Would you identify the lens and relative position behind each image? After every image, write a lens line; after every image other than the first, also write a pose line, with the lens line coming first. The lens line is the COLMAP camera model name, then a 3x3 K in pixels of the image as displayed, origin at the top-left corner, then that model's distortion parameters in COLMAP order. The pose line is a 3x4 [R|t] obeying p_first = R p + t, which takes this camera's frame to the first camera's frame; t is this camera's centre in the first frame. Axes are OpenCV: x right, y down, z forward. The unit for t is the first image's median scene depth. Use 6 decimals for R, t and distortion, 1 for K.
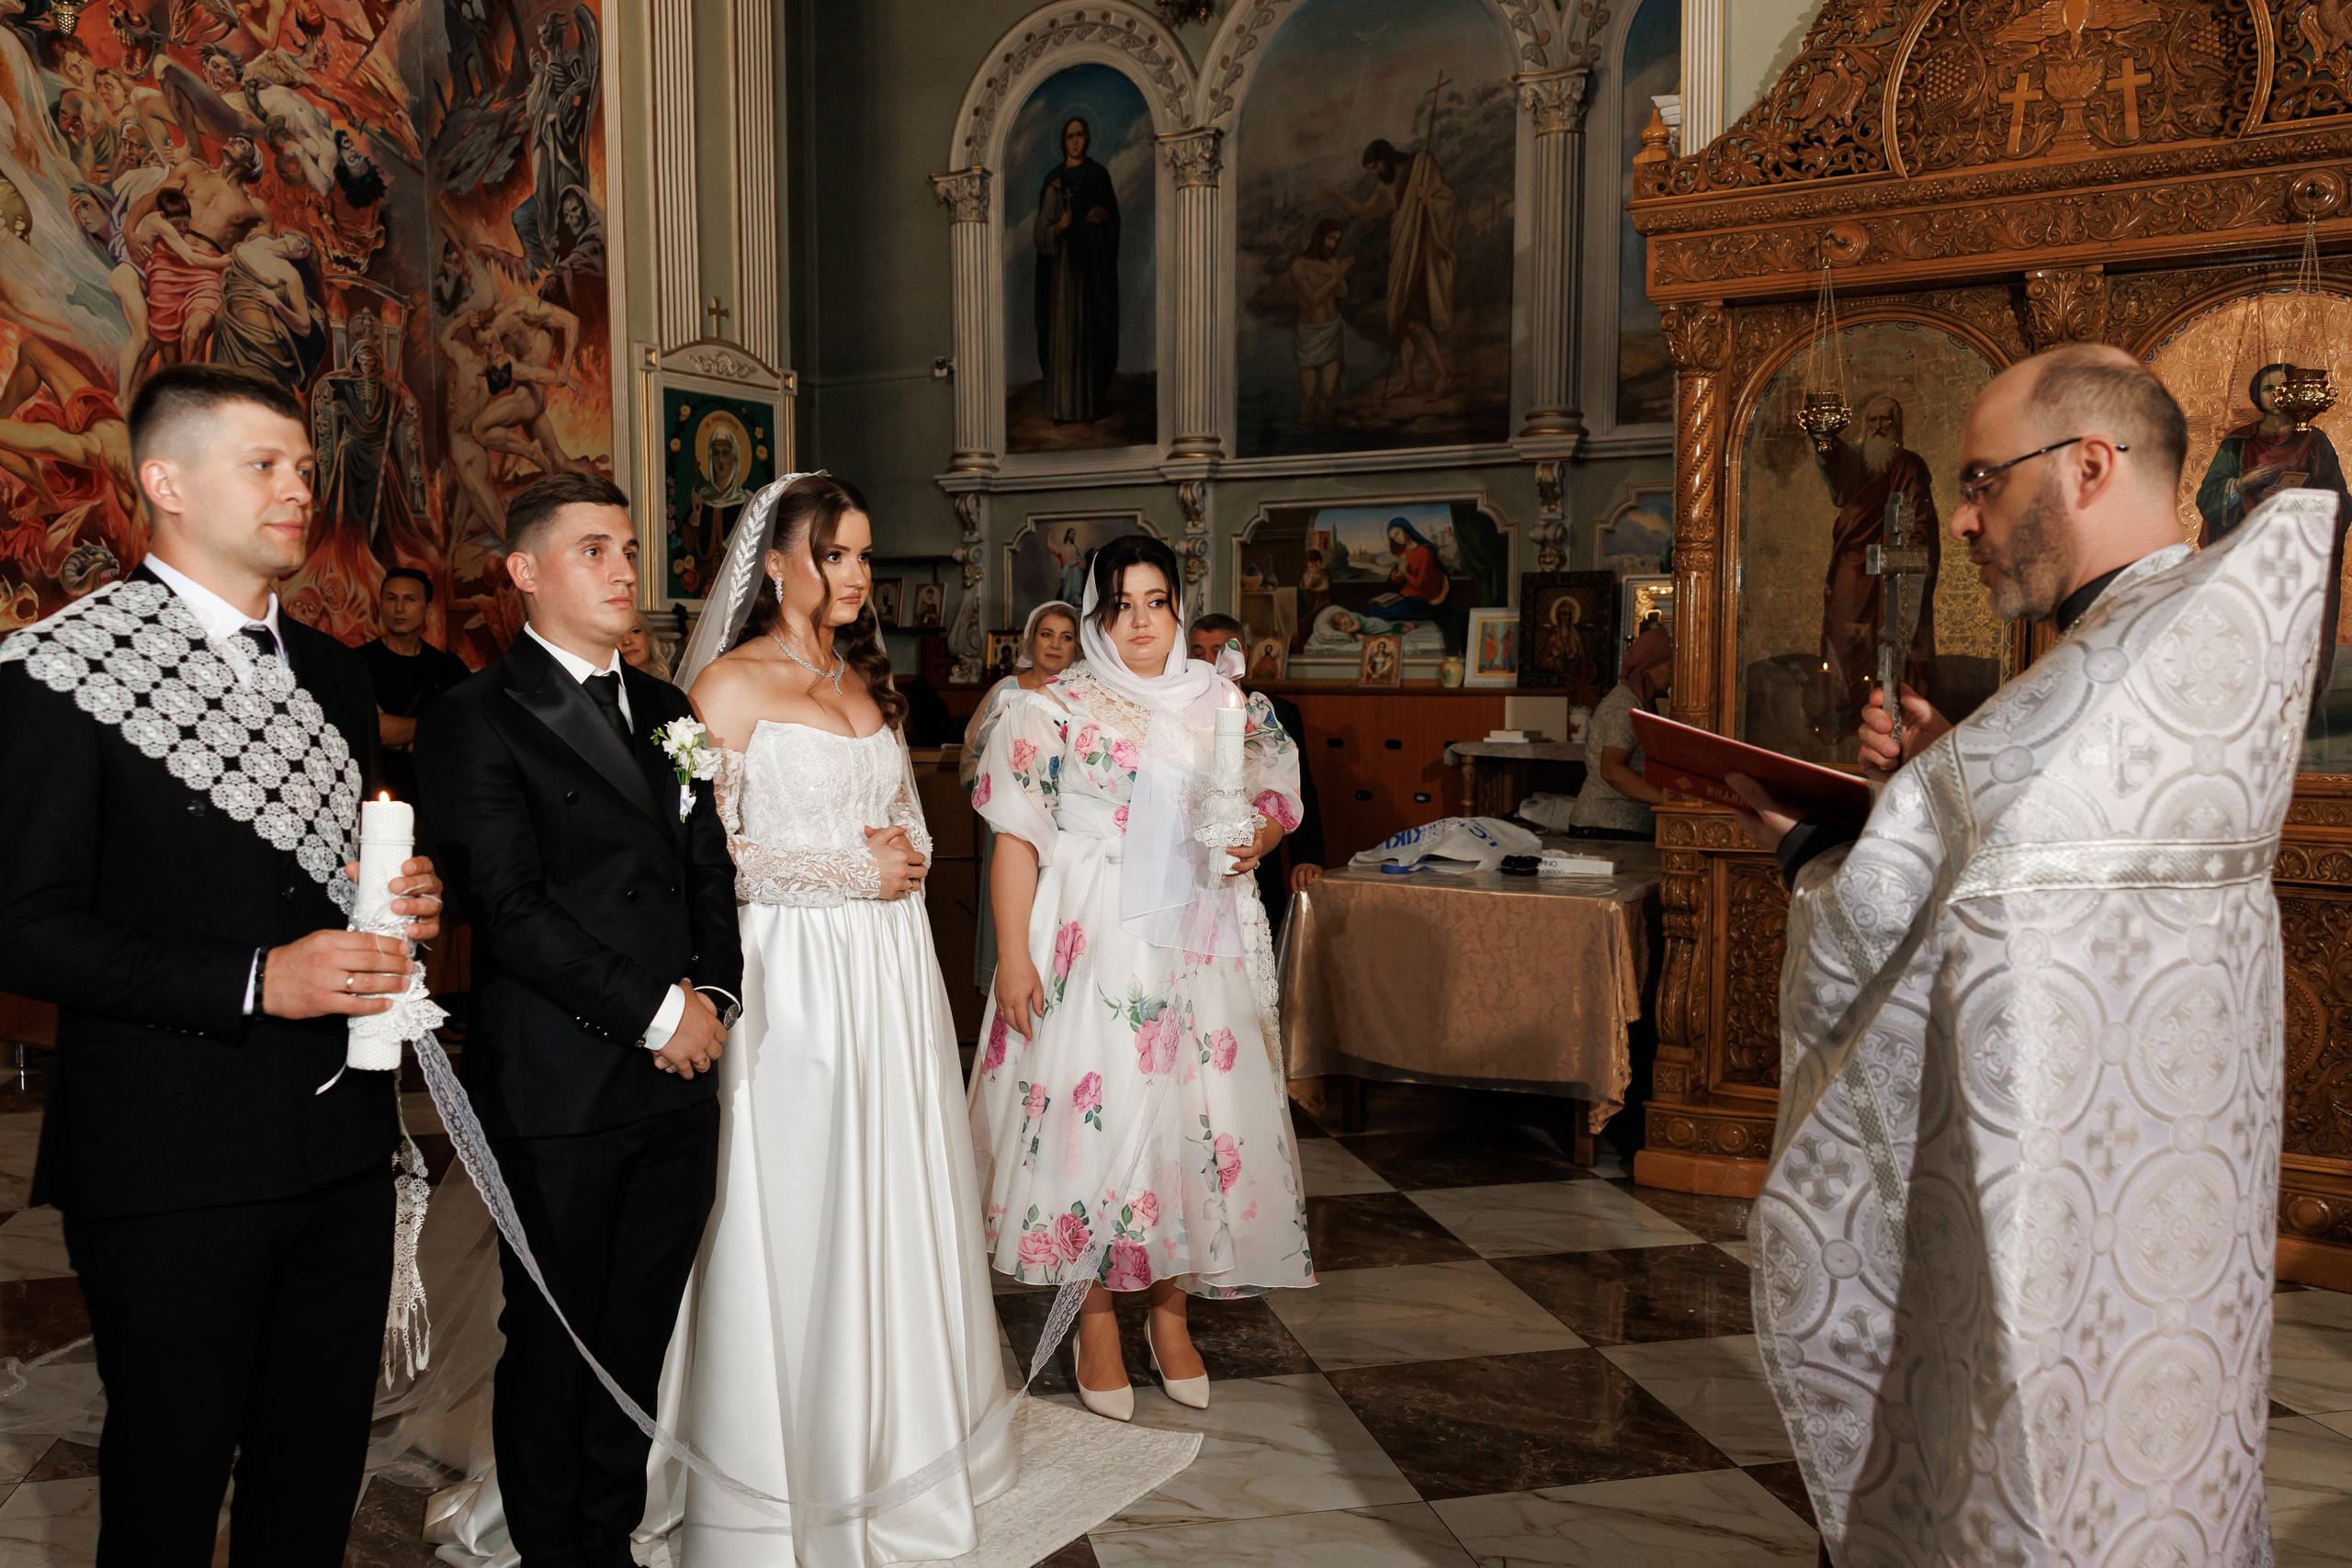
lens RADIAL K [[1803.0, 0, 1130.7], [0, 1803.0, 774.1], [0, 0, 1]] dist [0.006741, 0.000939]
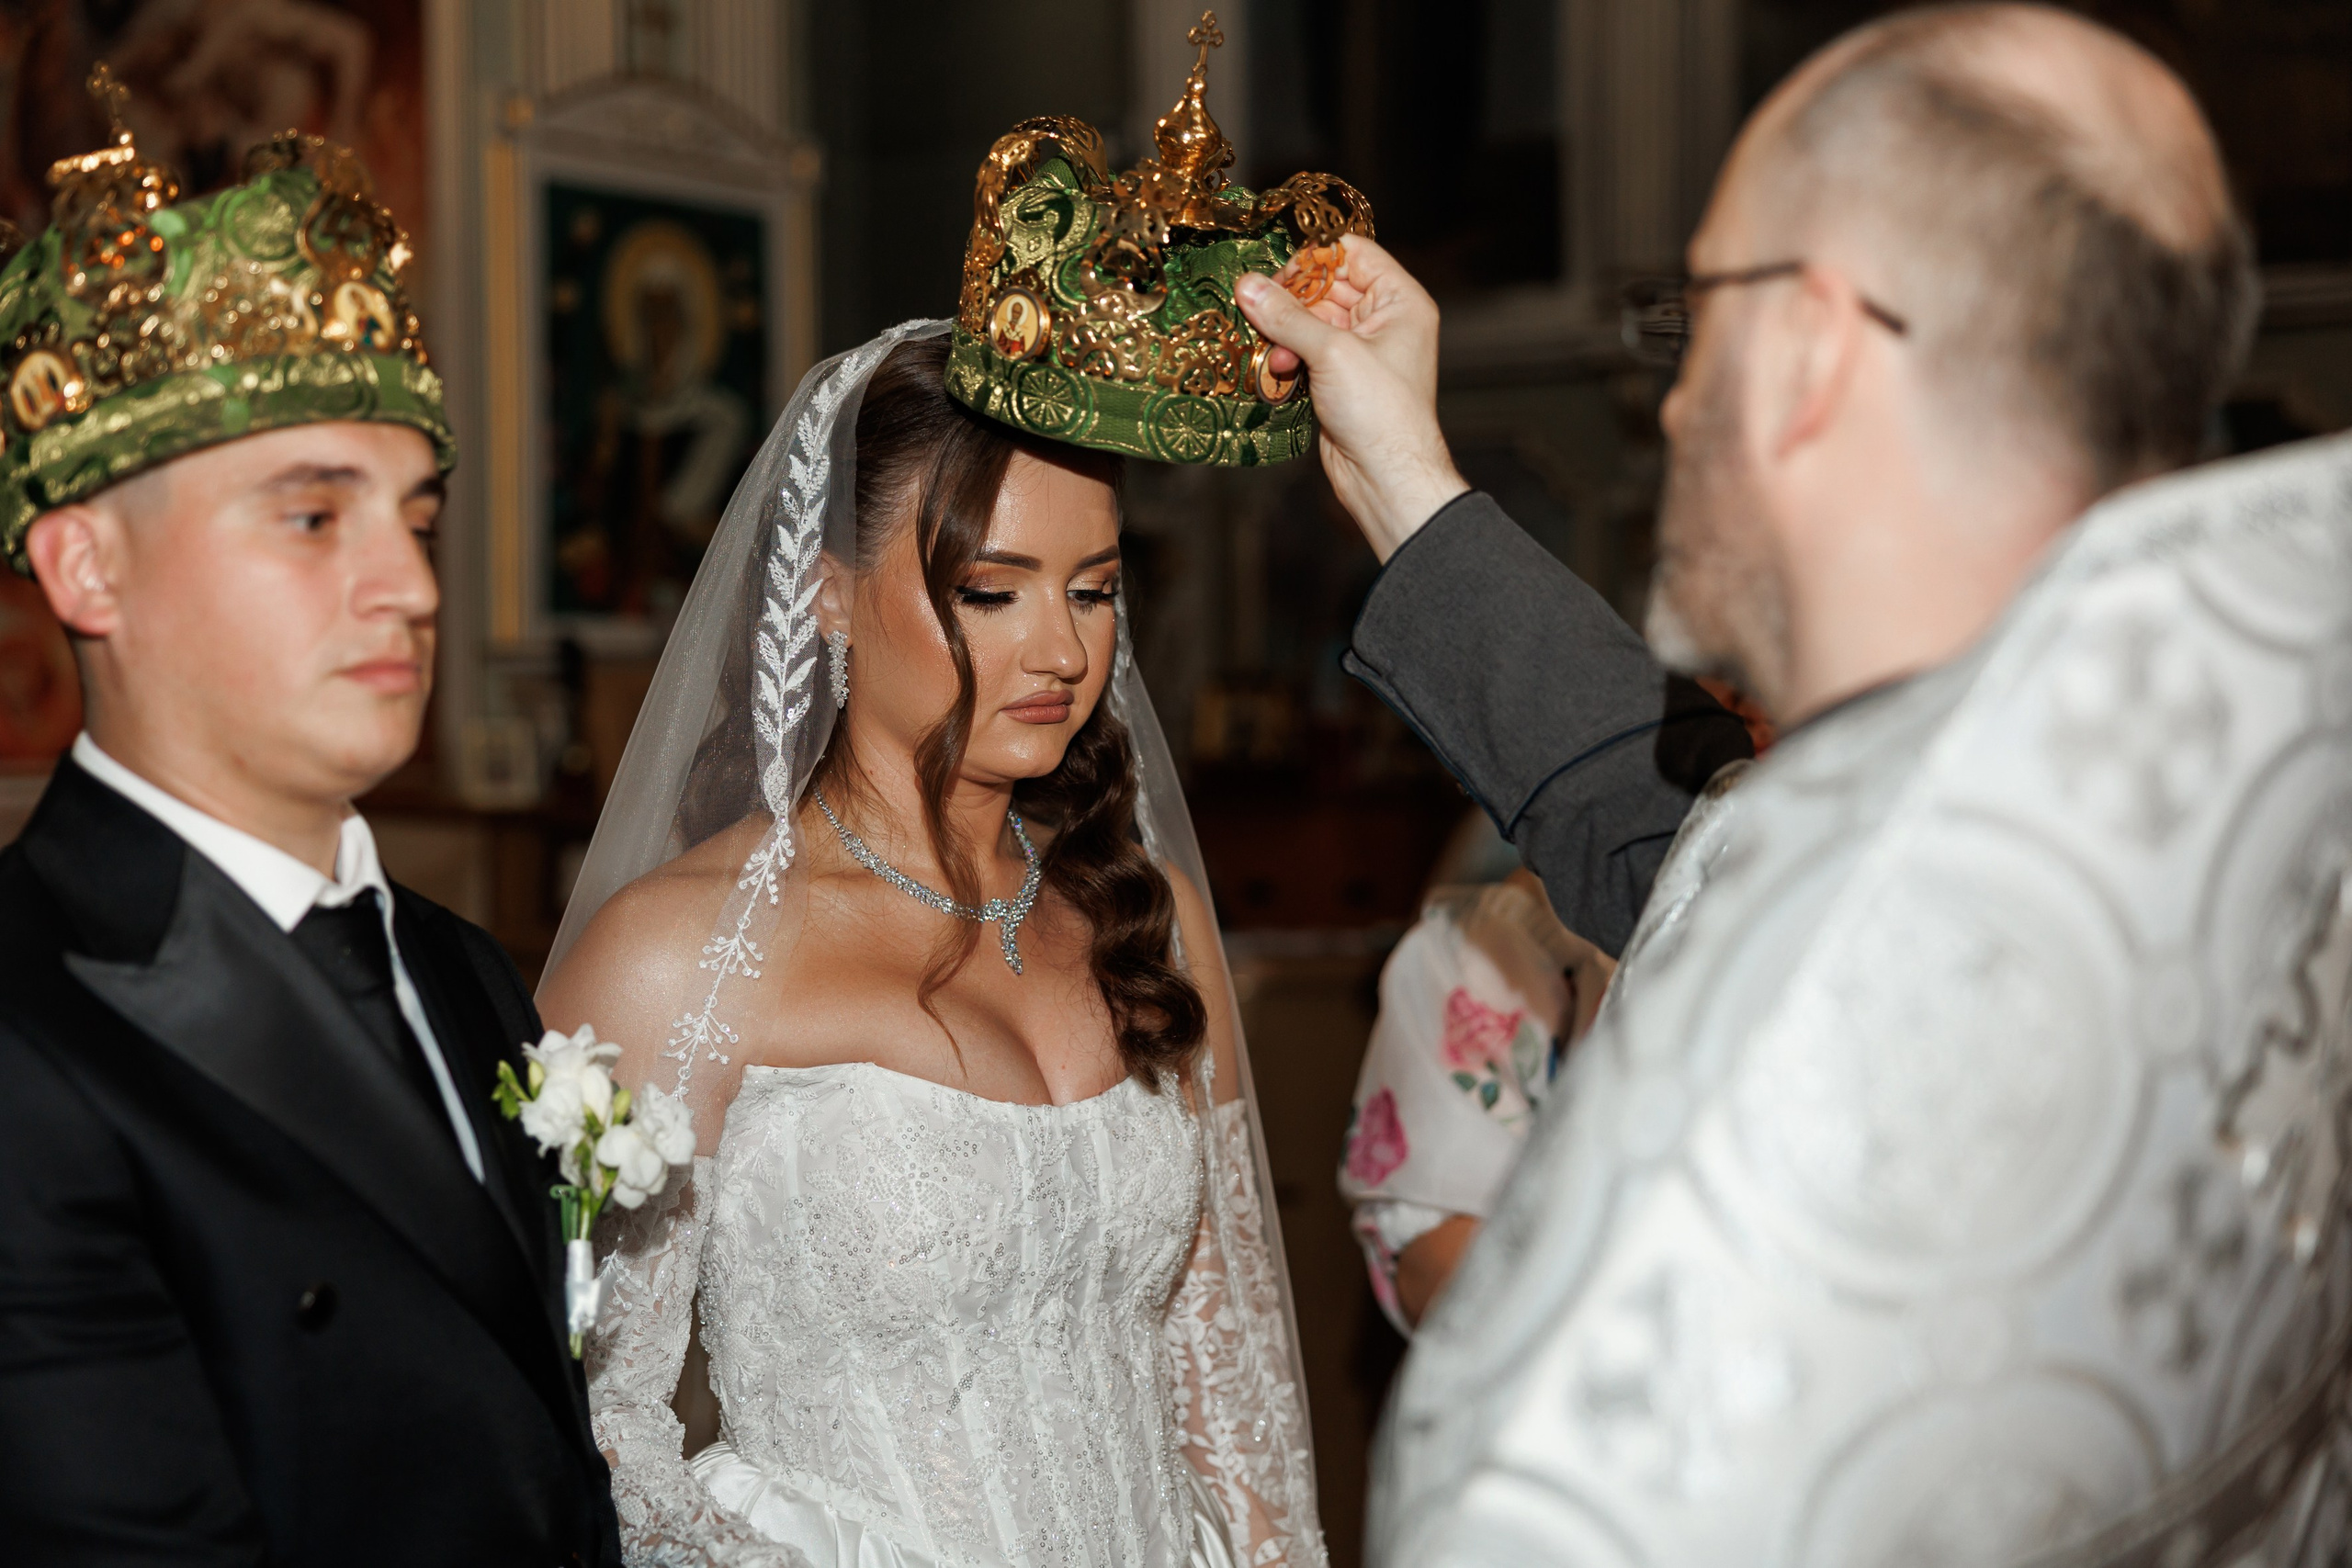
lens RADIAL K [[3373.8, 0, 1176.0], [0, 3373.8, 784.0], [0, 0, 1]] dist [0.179171, -1.075928]
pose [[0.997555, -0.000364, -0.069892, -0.029657], [-0.002355, 0.999244, -0.038815, -0.020319], [0.069853, 0.038884, 0.996799, 0.126421]]
